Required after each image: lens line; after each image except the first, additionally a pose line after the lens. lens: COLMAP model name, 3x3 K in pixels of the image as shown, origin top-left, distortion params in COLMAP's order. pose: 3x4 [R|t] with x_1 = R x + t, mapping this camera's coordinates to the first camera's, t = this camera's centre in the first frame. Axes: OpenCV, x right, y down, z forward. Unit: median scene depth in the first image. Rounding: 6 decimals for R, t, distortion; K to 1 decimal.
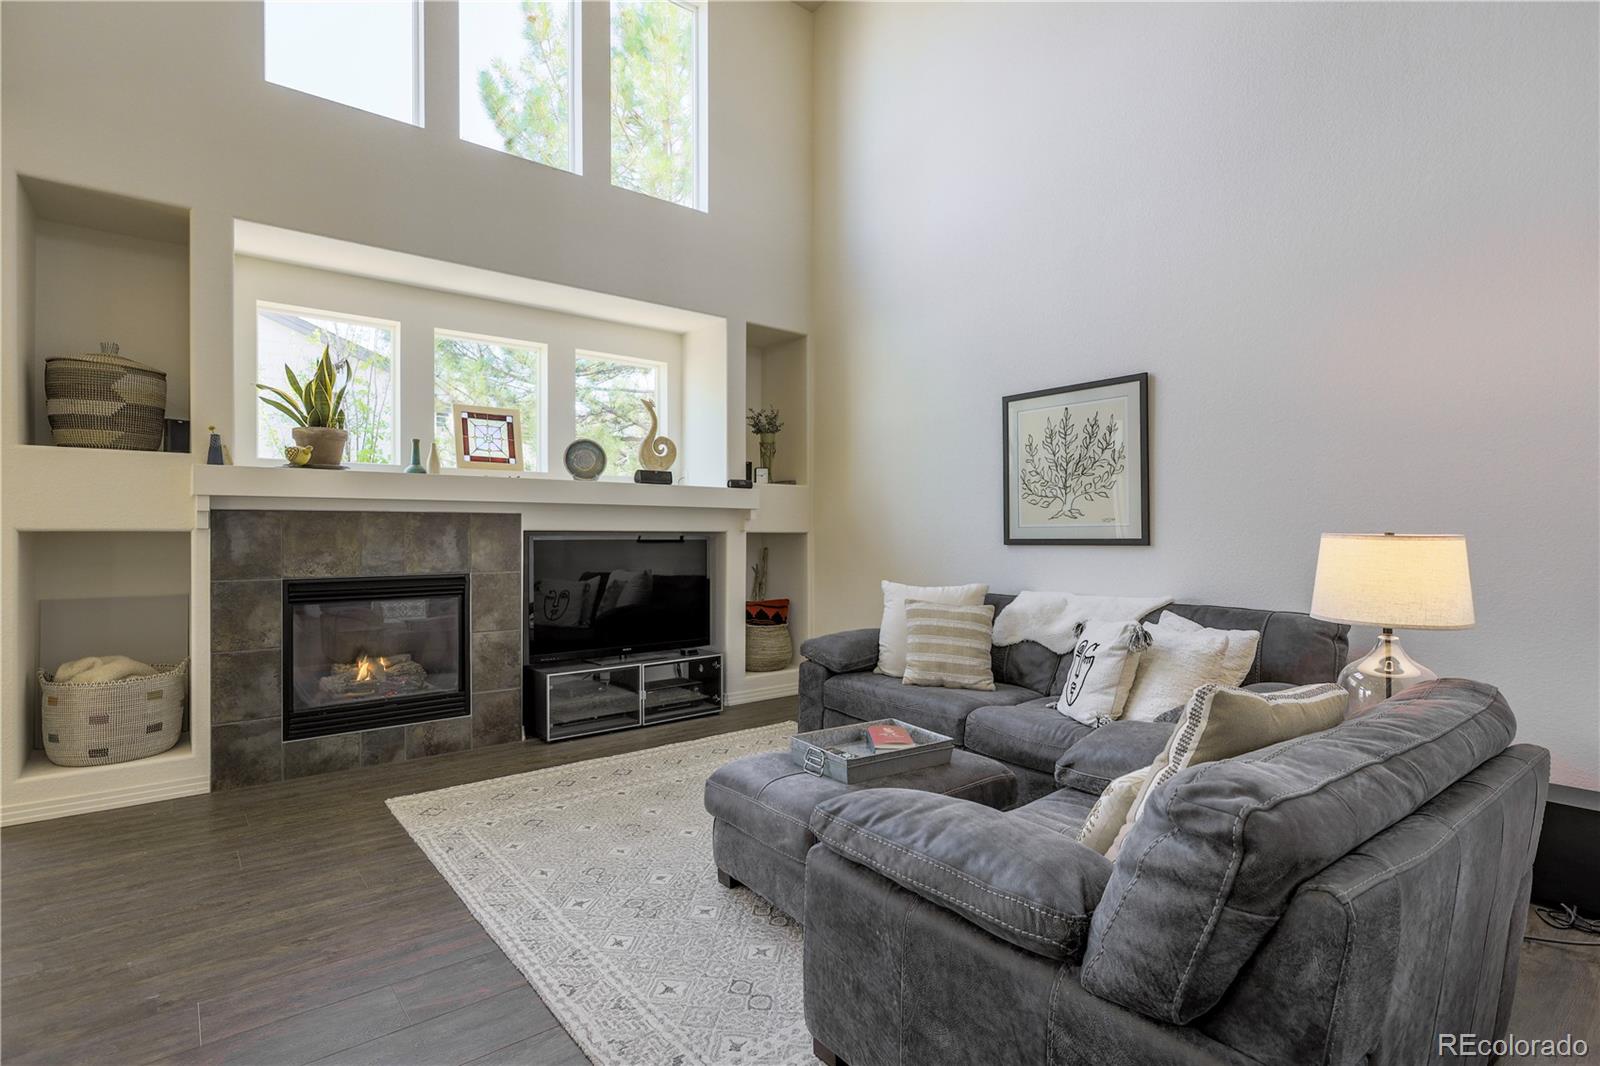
lens RADIAL K [[780.2, 0, 804.9], [0, 780.2, 535.4], [0, 0, 1]] dist [-0.006467, 0.000393]
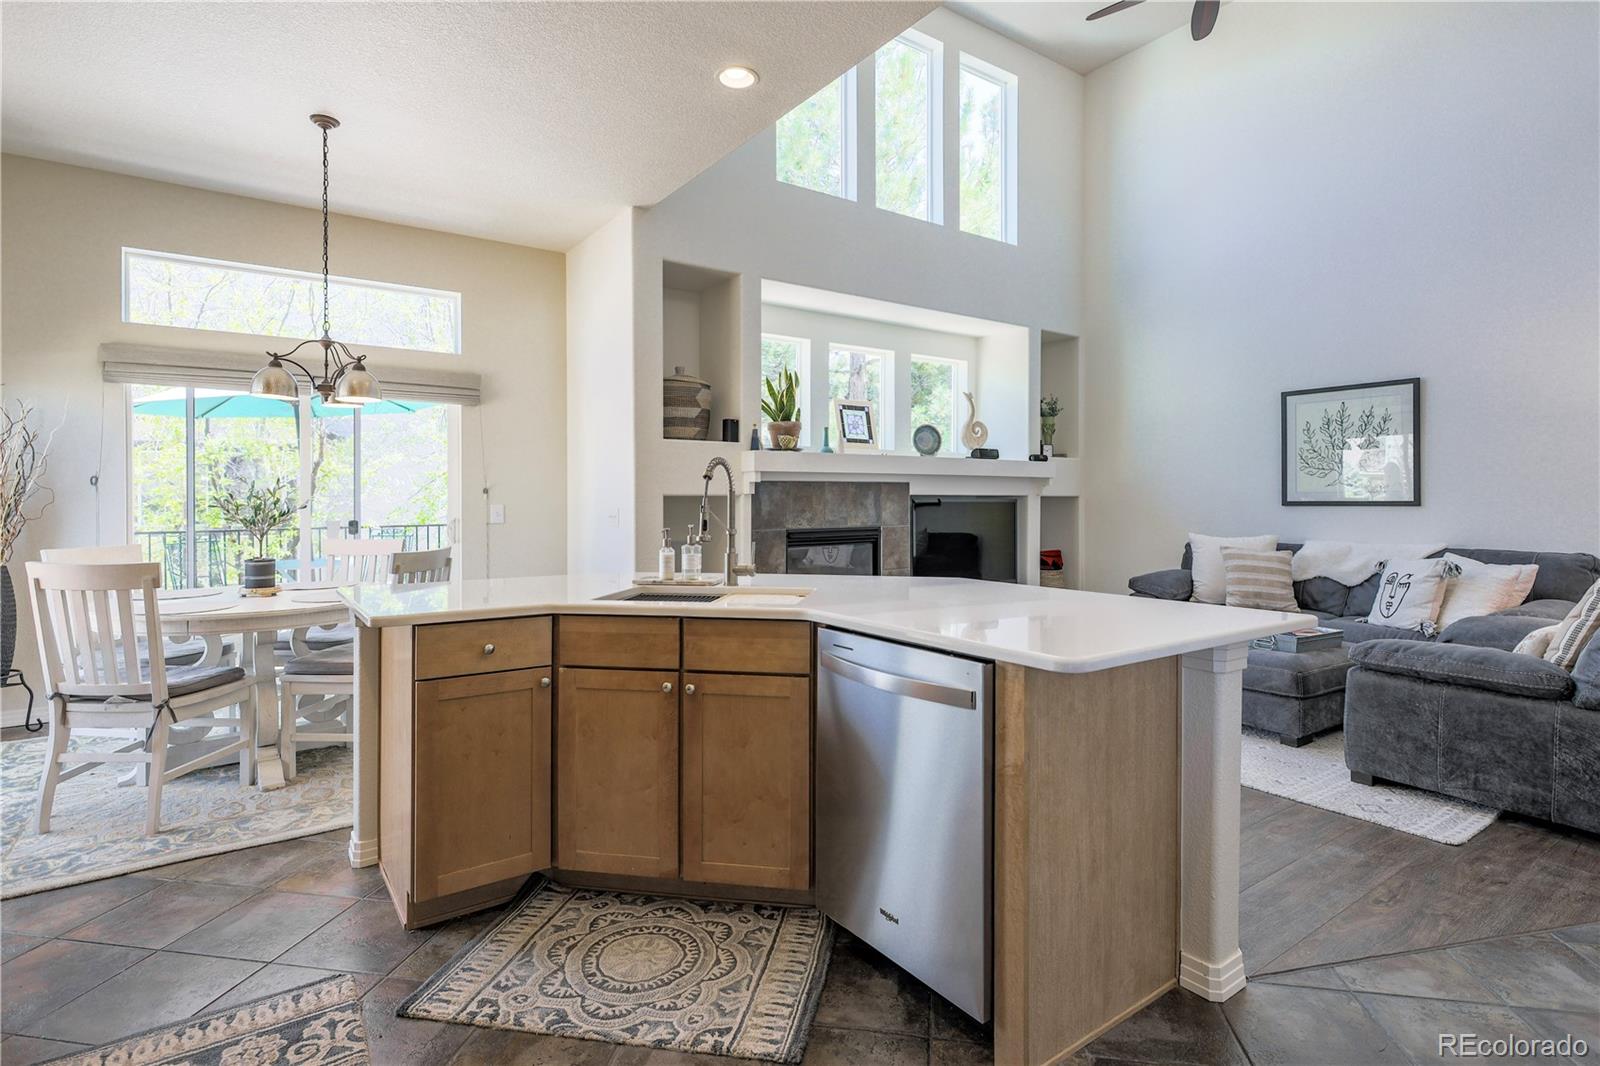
lens RADIAL K [[780.2, 0, 808.2], [0, 780.2, 505.6], [0, 0, 1]] dist [-0.006467, 0.000393]
pose [[0.997203, 0.000725, -0.074735, -0.489577], [-0.000024, 0.999956, 0.009387, -0.000583], [0.074738, -0.009359, 0.997159, -0.397774]]
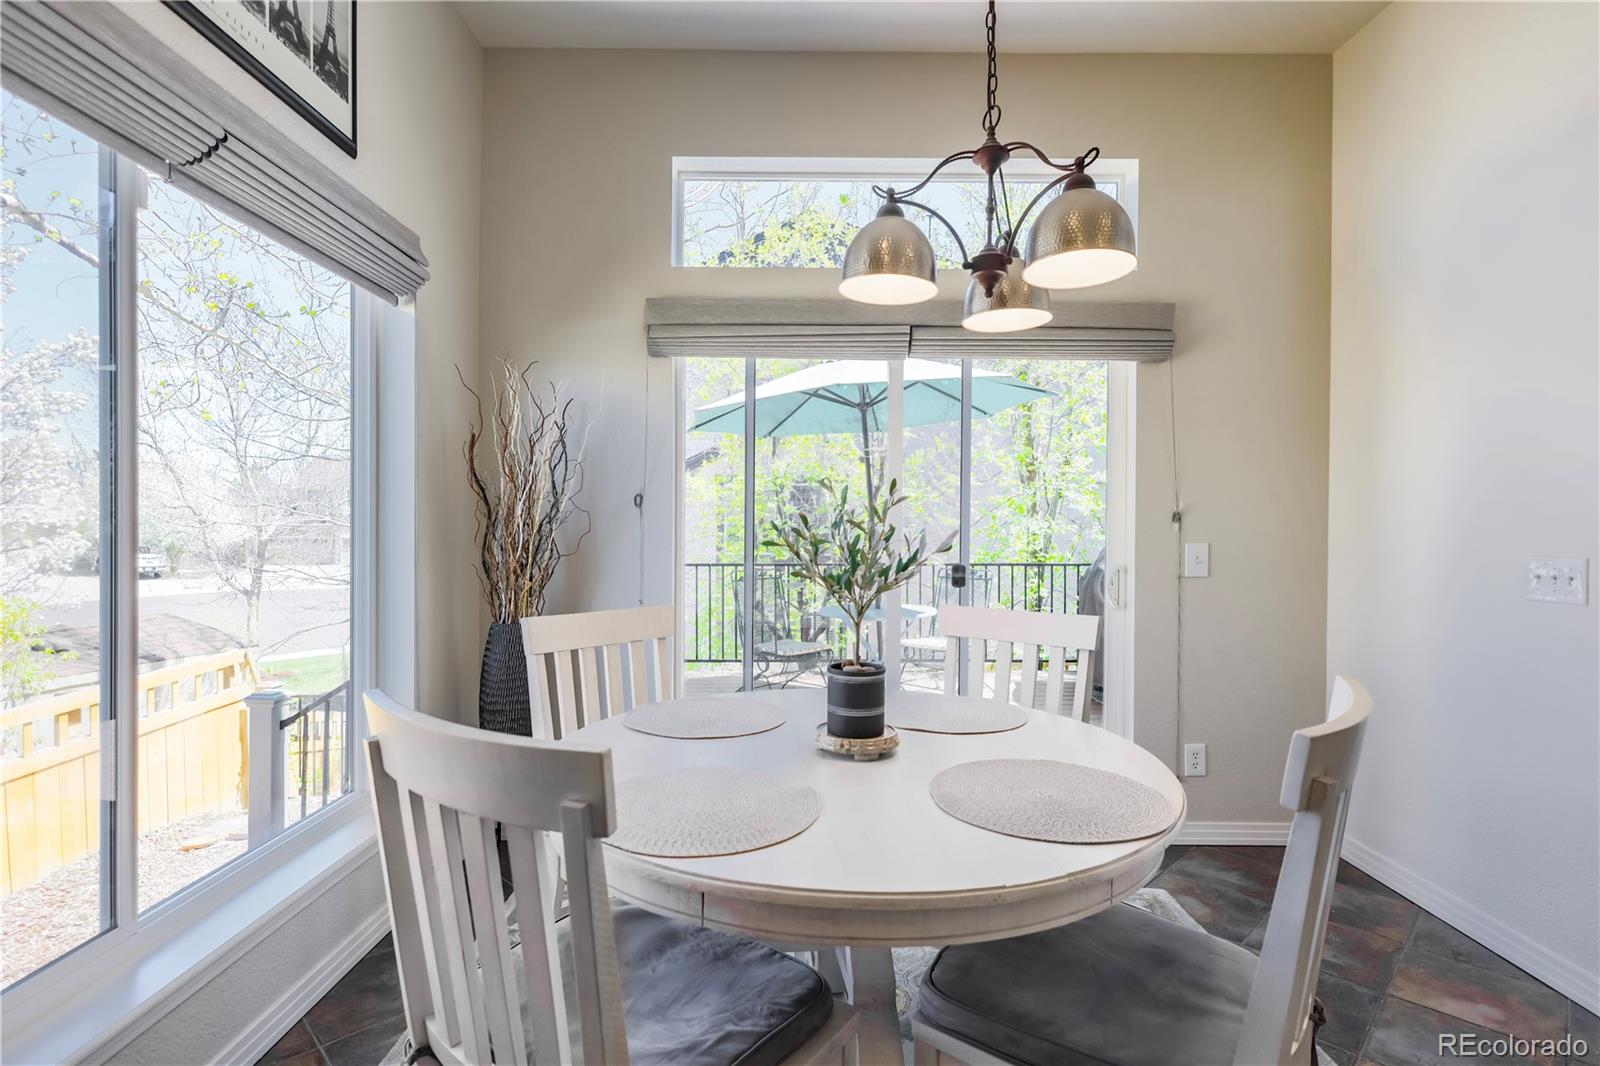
lens RADIAL K [[780.2, 0, 798.2], [0, 780.2, 538.8], [0, 0, 1]] dist [-0.006467, 0.000393]
pose [[0.761265, 0.014474, -0.648280, -0.942649], [-0.008123, 0.999885, 0.012785, 0.000845], [0.648390, -0.004467, 0.761295, 0.117326]]
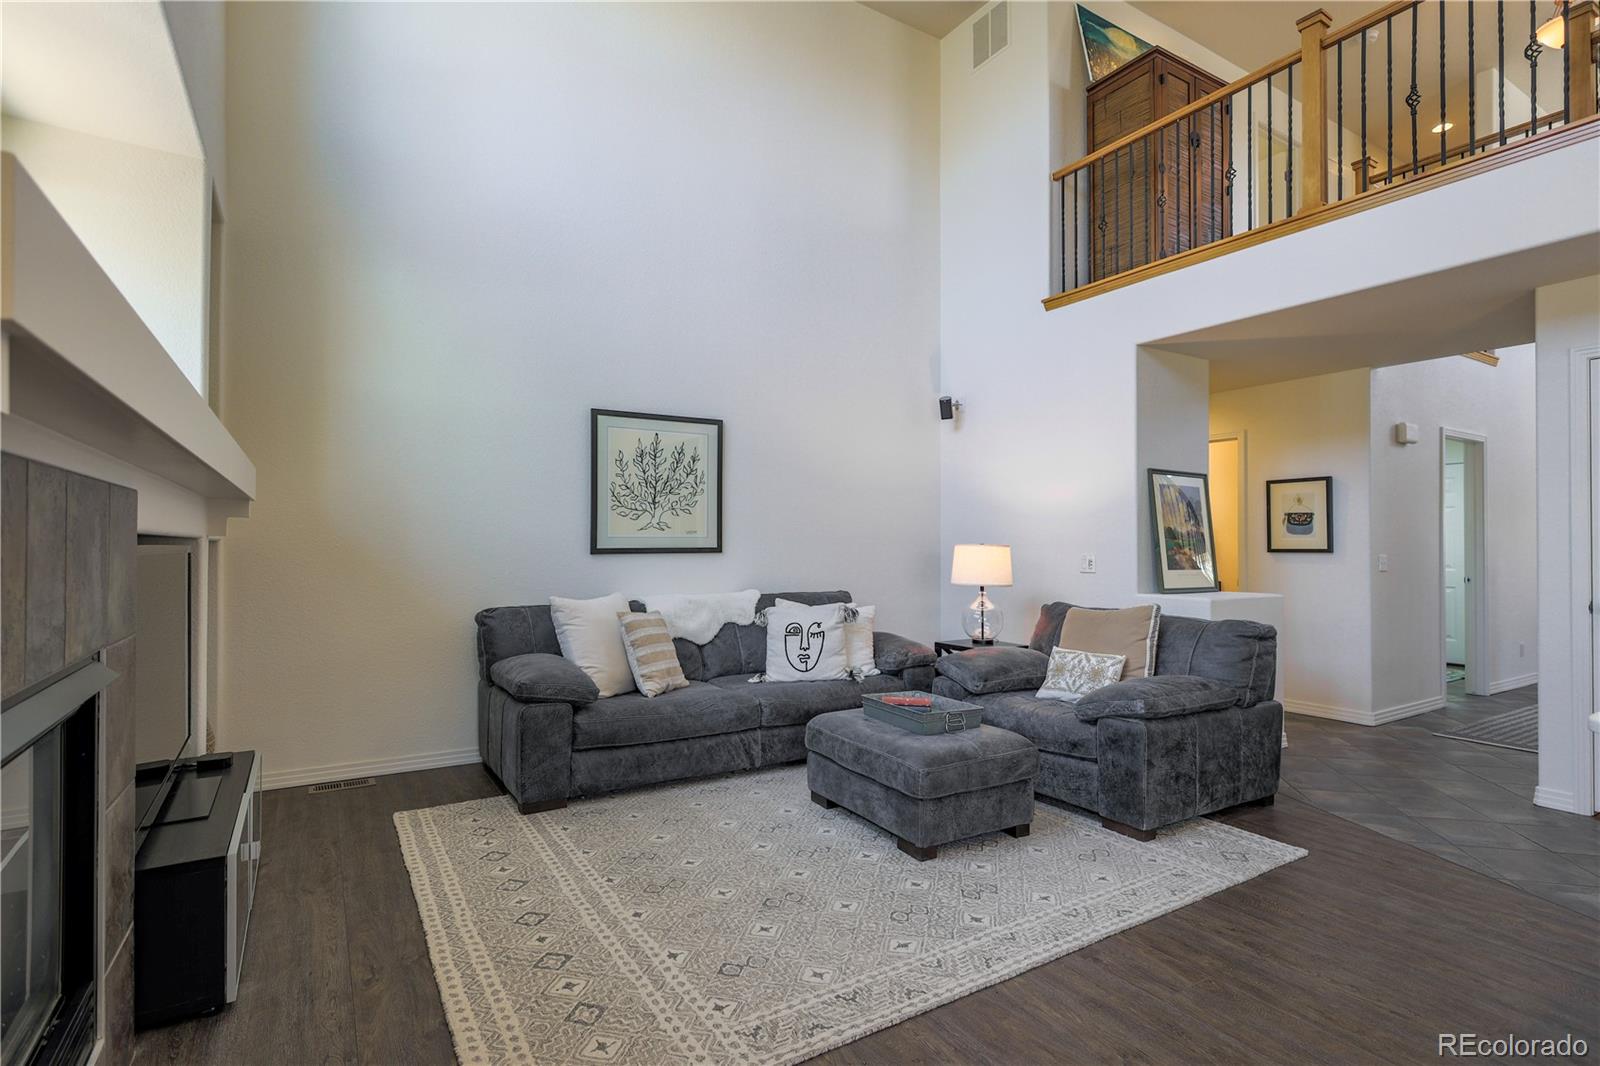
lens RADIAL K [[780.2, 0, 796.9], [0, 780.2, 533.1], [0, 0, 1]] dist [-0.006467, 0.000393]
pose [[0.141500, 0.007806, 0.989908, -0.803279], [-0.000721, 0.999969, -0.007782, -0.008848], [-0.989938, 0.000387, 0.141501, 0.663579]]
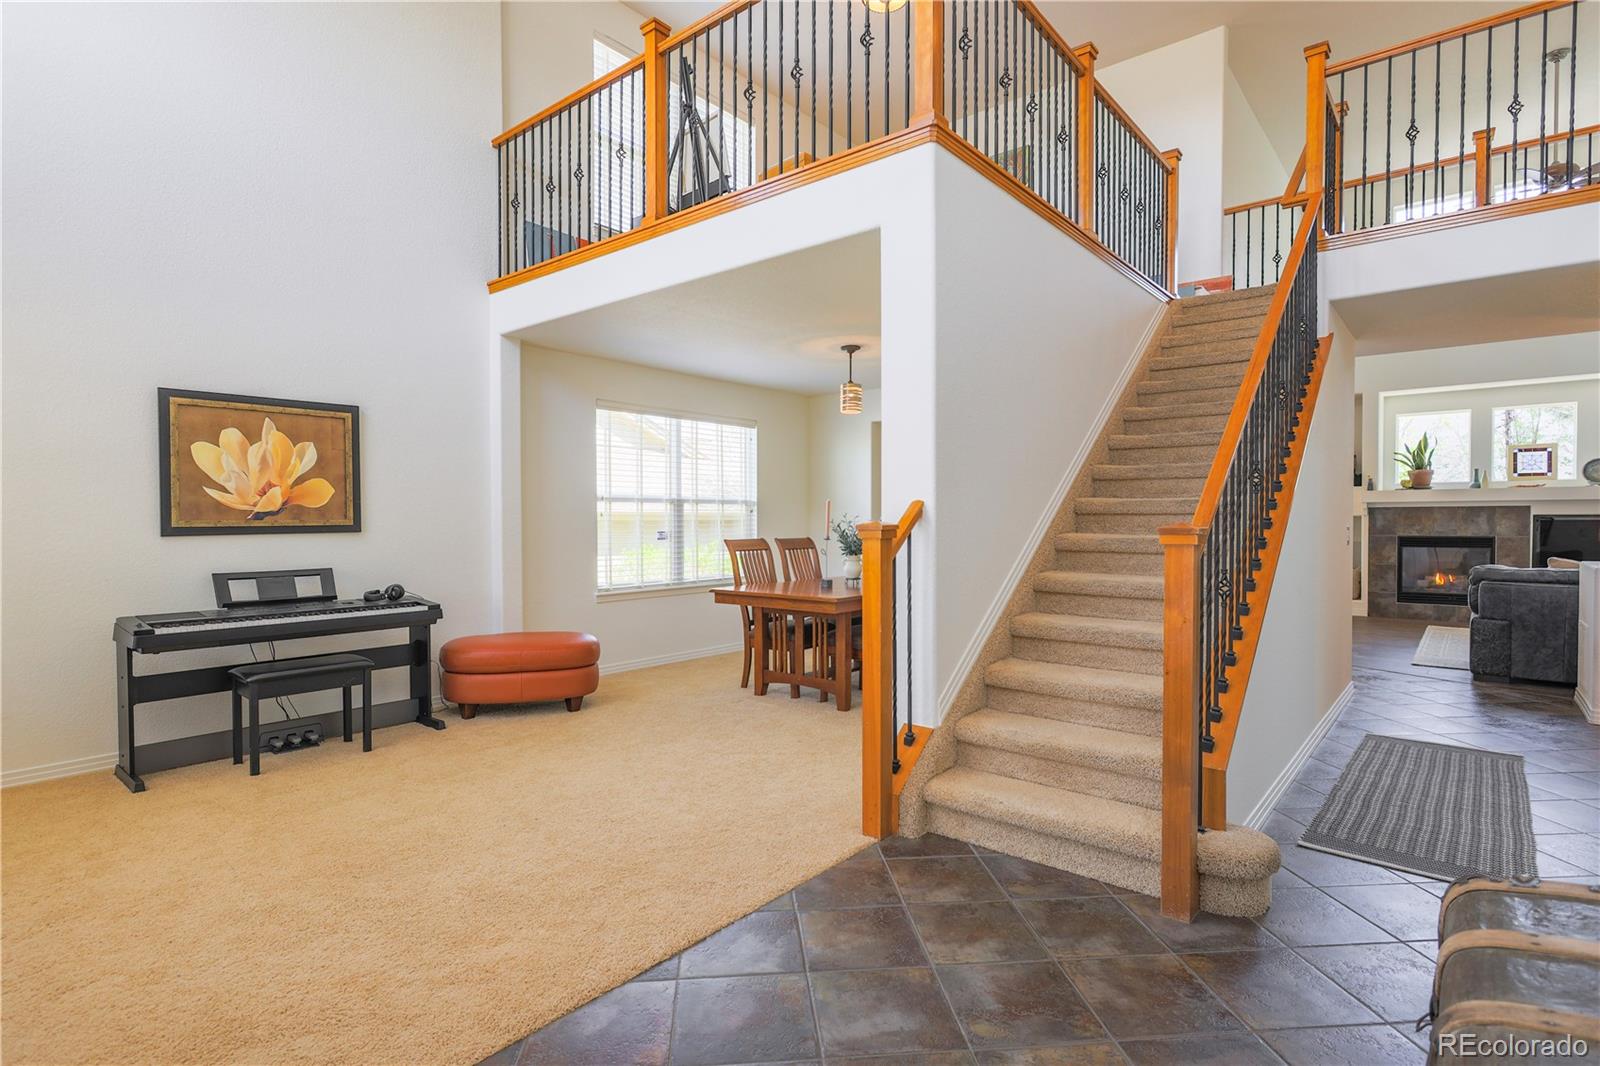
lens RADIAL K [[780.2, 0, 803.9], [0, 780.2, 533.5], [0, 0, 1]] dist [-0.006467, 0.000393]
pose [[0.178850, 0.017697, -0.983717, 1.296908], [0.001583, 0.999832, 0.018274, 0.002028], [0.983875, -0.004825, 0.178792, -1.177898]]
